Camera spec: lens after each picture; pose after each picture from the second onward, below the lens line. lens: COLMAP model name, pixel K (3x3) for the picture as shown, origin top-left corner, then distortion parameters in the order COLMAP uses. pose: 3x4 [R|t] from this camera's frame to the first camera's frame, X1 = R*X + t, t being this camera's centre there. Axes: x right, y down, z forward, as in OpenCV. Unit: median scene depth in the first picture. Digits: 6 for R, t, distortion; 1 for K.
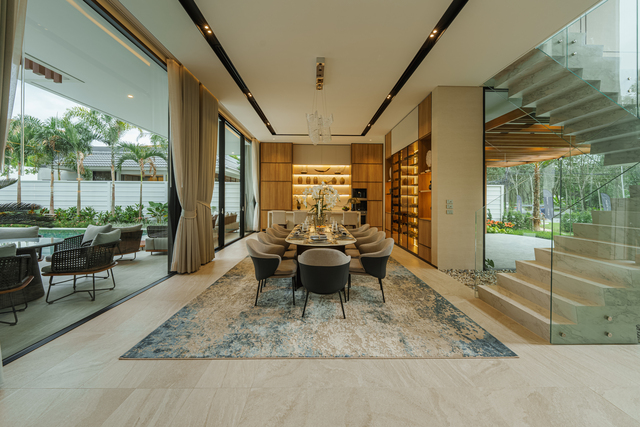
lens RADIAL K [[258.3, 0, 318.1], [0, 258.3, 201.2], [0, 0, 1]] dist [0.001405, 0.000008]
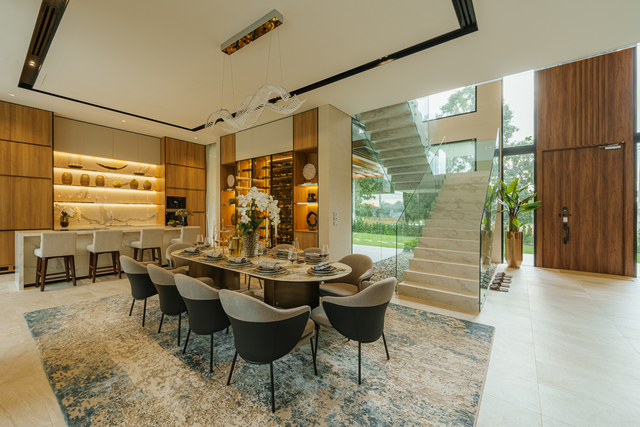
lens RADIAL K [[258.3, 0, 316.6], [0, 258.3, 211.4], [0, 0, 1]] dist [0.001405, 0.000008]
pose [[0.625650, 0.001827, 0.780102, -0.183255], [0.001046, 0.999994, -0.003181, -0.002318], [-0.780103, 0.002806, 0.625644, 0.180648]]
